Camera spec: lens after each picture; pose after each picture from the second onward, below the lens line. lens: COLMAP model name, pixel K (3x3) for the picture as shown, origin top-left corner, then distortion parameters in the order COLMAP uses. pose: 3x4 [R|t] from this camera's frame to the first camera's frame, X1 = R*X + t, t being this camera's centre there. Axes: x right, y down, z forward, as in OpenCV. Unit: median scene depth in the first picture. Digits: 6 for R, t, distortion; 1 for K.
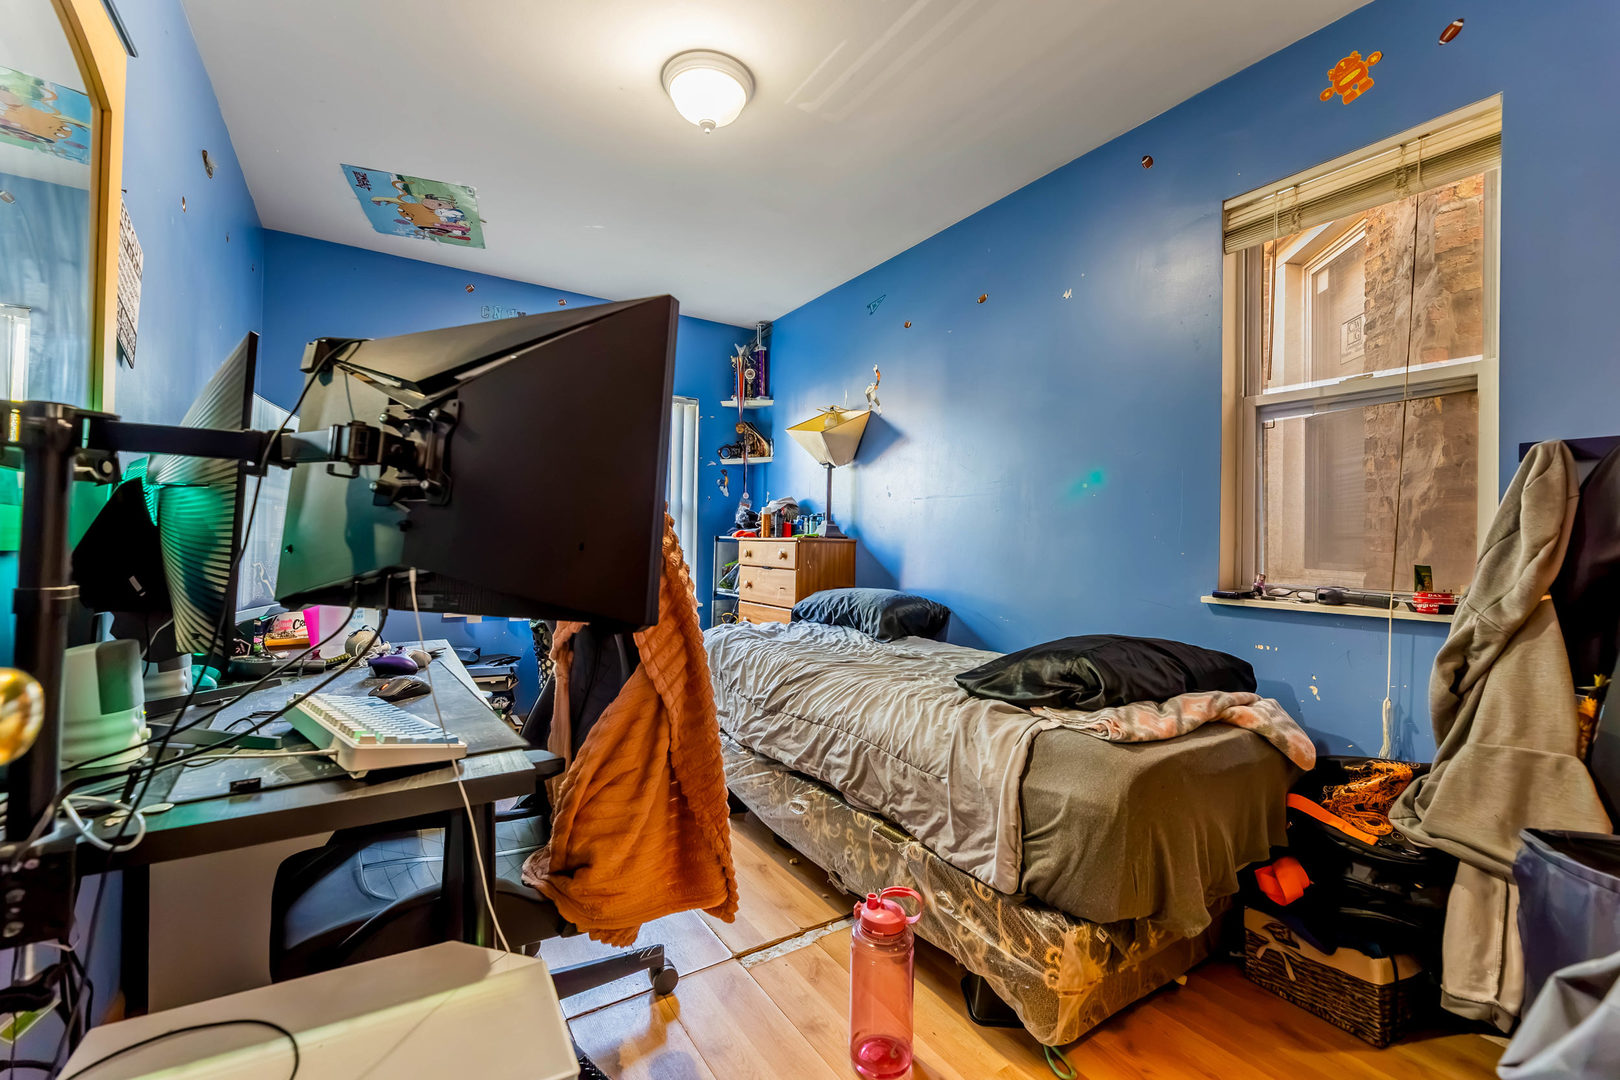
lens RADIAL K [[662.3, 0, 817.0], [0, 662.3, 539.4], [0, 0, 1]] dist [-0.000818, -0.000469]
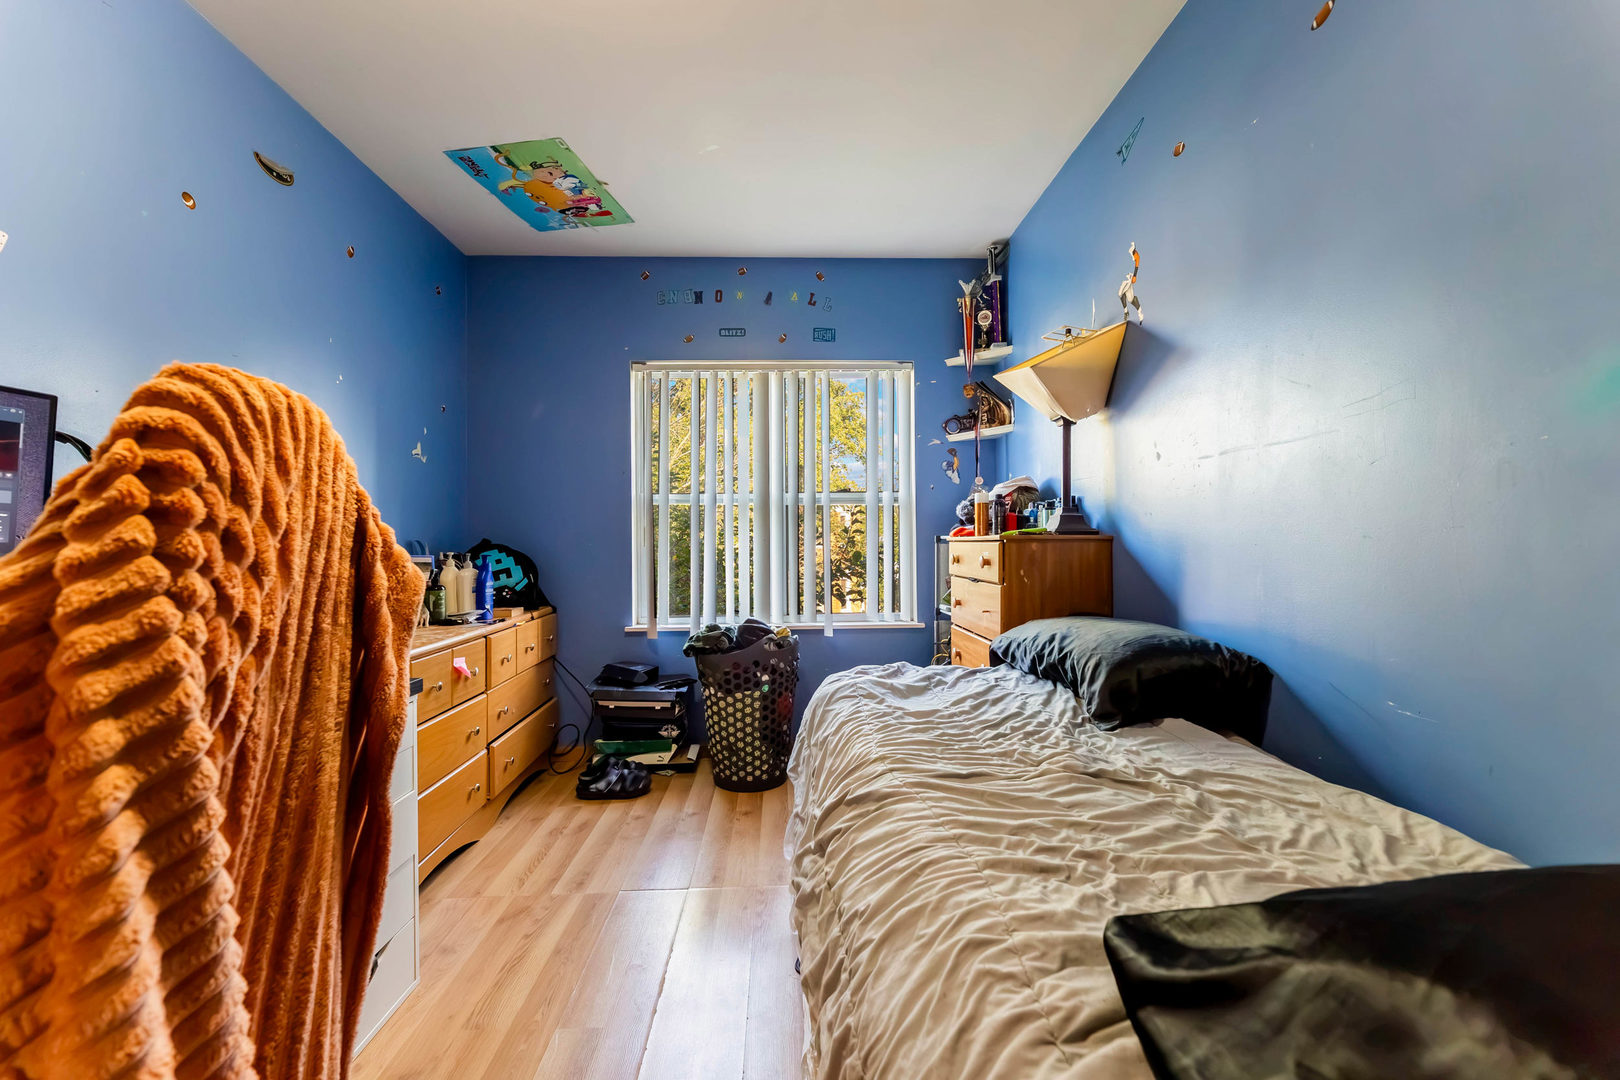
lens RADIAL K [[662.3, 0, 802.7], [0, 662.3, 534.0], [0, 0, 1]] dist [-0.000818, -0.000469]
pose [[0.852345, -0.028095, -0.522225, 0.132803], [0.022098, 0.999599, -0.017711, 0.003222], [0.522513, 0.003555, 0.852624, 0.318353]]
